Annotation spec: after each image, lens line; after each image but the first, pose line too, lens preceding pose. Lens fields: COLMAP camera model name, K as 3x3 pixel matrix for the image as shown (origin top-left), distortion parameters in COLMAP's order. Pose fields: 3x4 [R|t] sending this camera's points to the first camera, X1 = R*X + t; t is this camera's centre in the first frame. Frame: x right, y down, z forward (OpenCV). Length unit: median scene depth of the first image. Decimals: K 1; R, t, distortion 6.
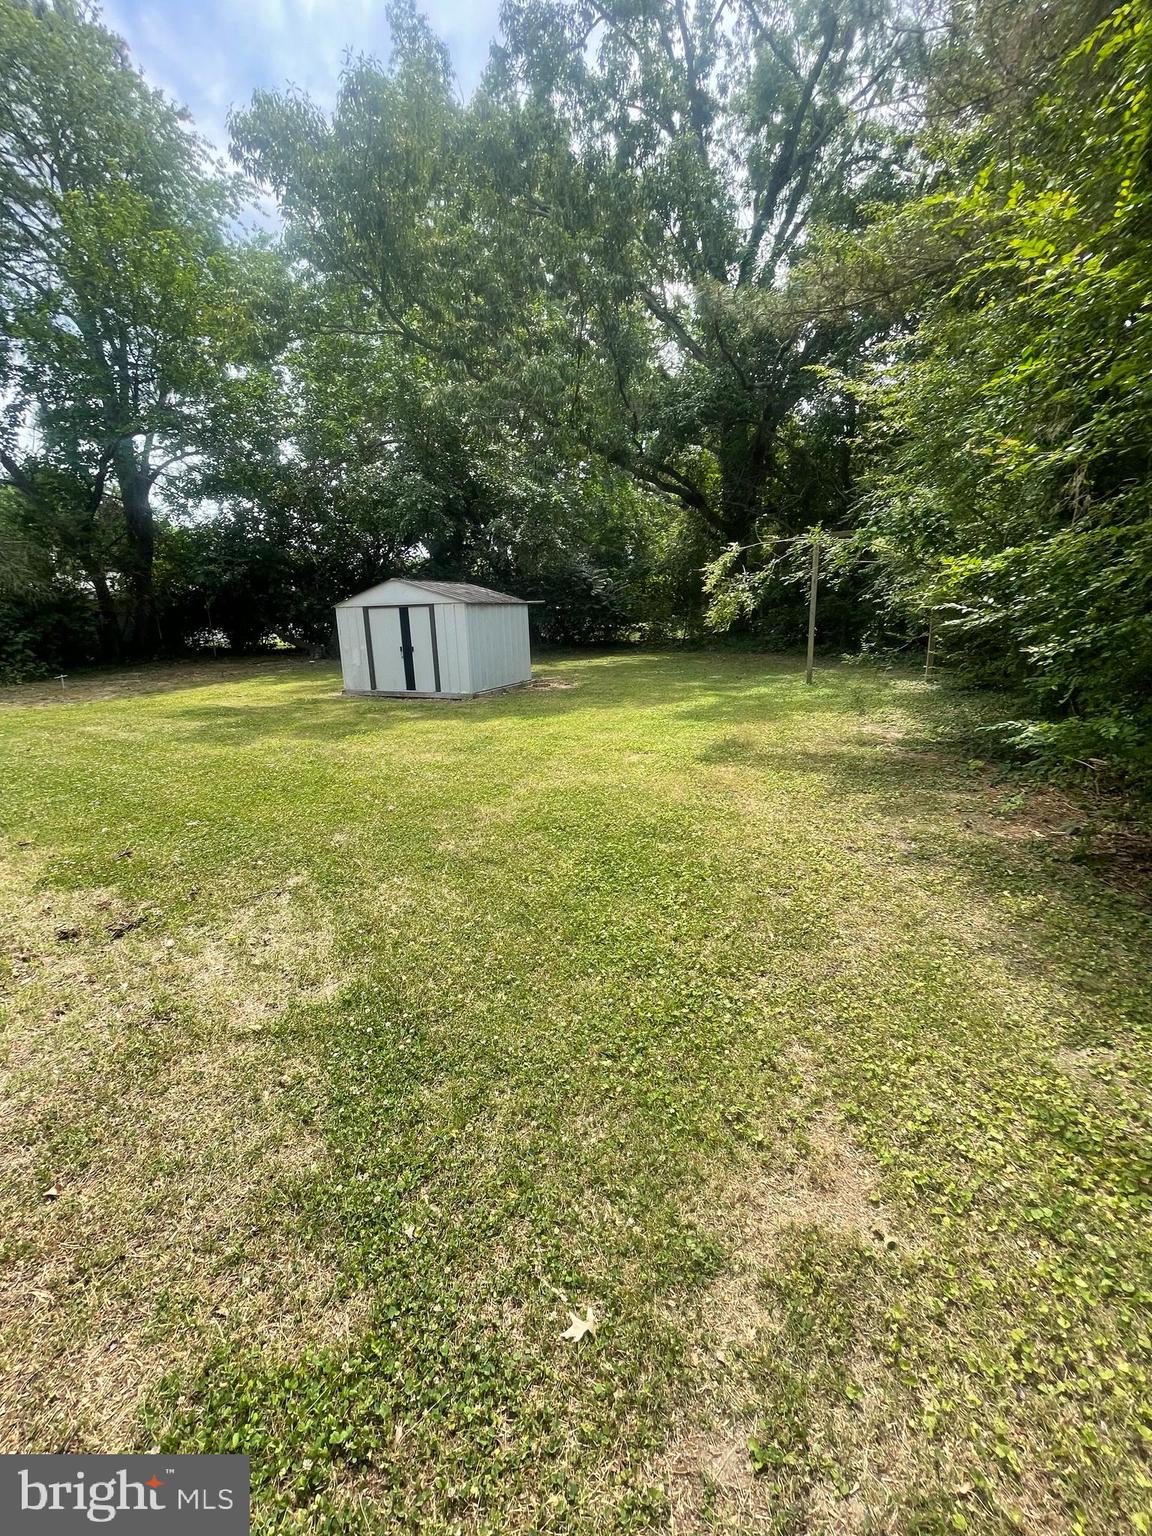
lens RADIAL K [[624.5, 0, 581.9], [0, 624.5, 768.3], [0, 0, 1]] dist [-0.003994, -0.000636]
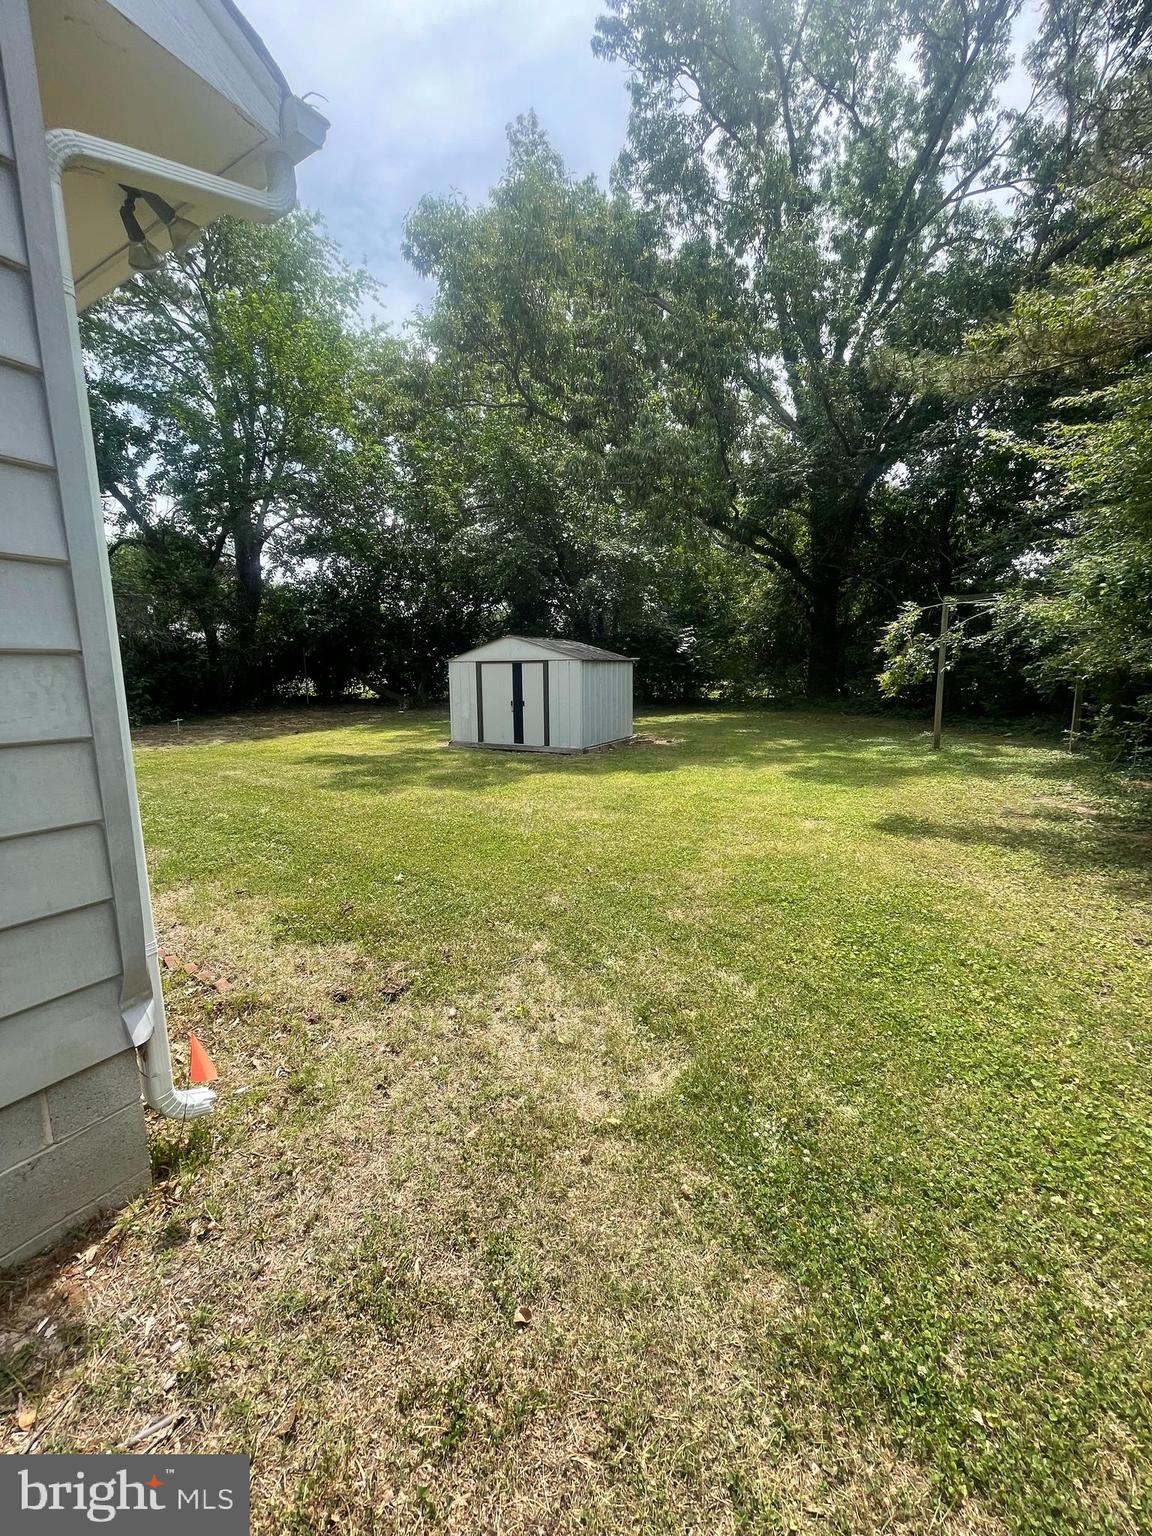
lens RADIAL K [[624.5, 0, 566.3], [0, 624.5, 767.4], [0, 0, 1]] dist [-0.003994, -0.000636]
pose [[0.996508, 0.030560, -0.077705, -0.107047], [-0.036952, 0.995931, -0.082190, -0.005715], [0.074877, 0.084774, 0.993583, 0.006341]]
